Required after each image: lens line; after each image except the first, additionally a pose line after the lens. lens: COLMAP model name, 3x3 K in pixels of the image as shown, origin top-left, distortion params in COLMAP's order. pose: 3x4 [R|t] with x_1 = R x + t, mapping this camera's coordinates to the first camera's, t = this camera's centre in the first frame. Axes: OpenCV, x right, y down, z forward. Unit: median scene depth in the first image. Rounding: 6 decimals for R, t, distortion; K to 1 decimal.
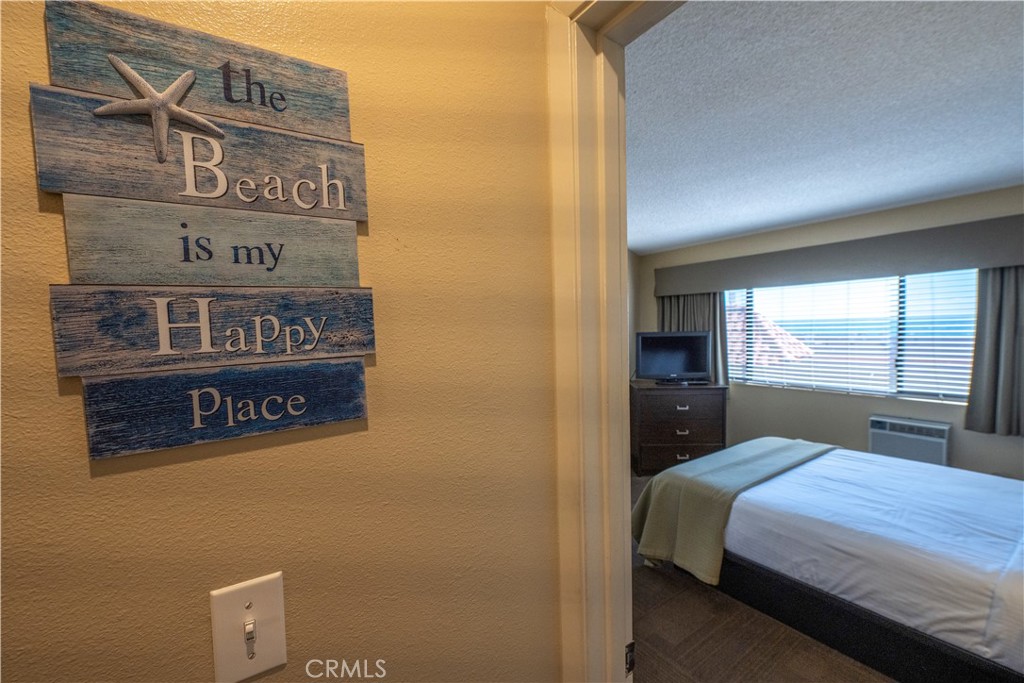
lens RADIAL K [[417.8, 0, 509.4], [0, 417.8, 339.5], [0, 0, 1]] dist [-0.003326, -0.000597]
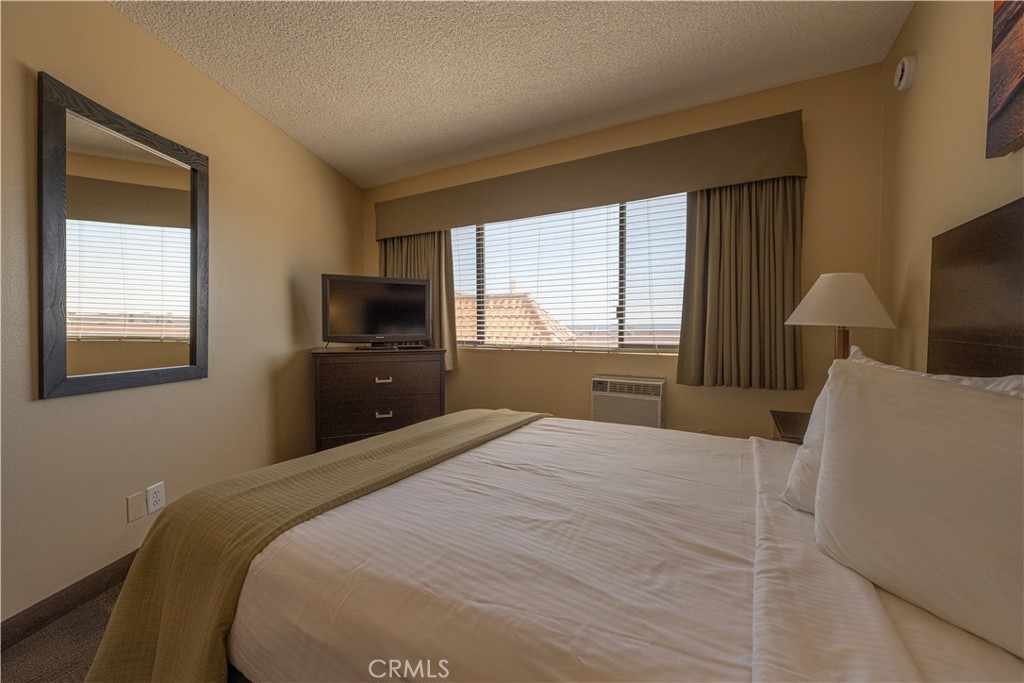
lens RADIAL K [[417.8, 0, 511.1], [0, 417.8, 330.4], [0, 0, 1]] dist [-0.003326, -0.000597]
pose [[0.902269, 0.011229, 0.431028, 0.388637], [-0.005304, 0.999874, -0.014946, 0.114031], [-0.431142, 0.011199, 0.902215, 0.345546]]
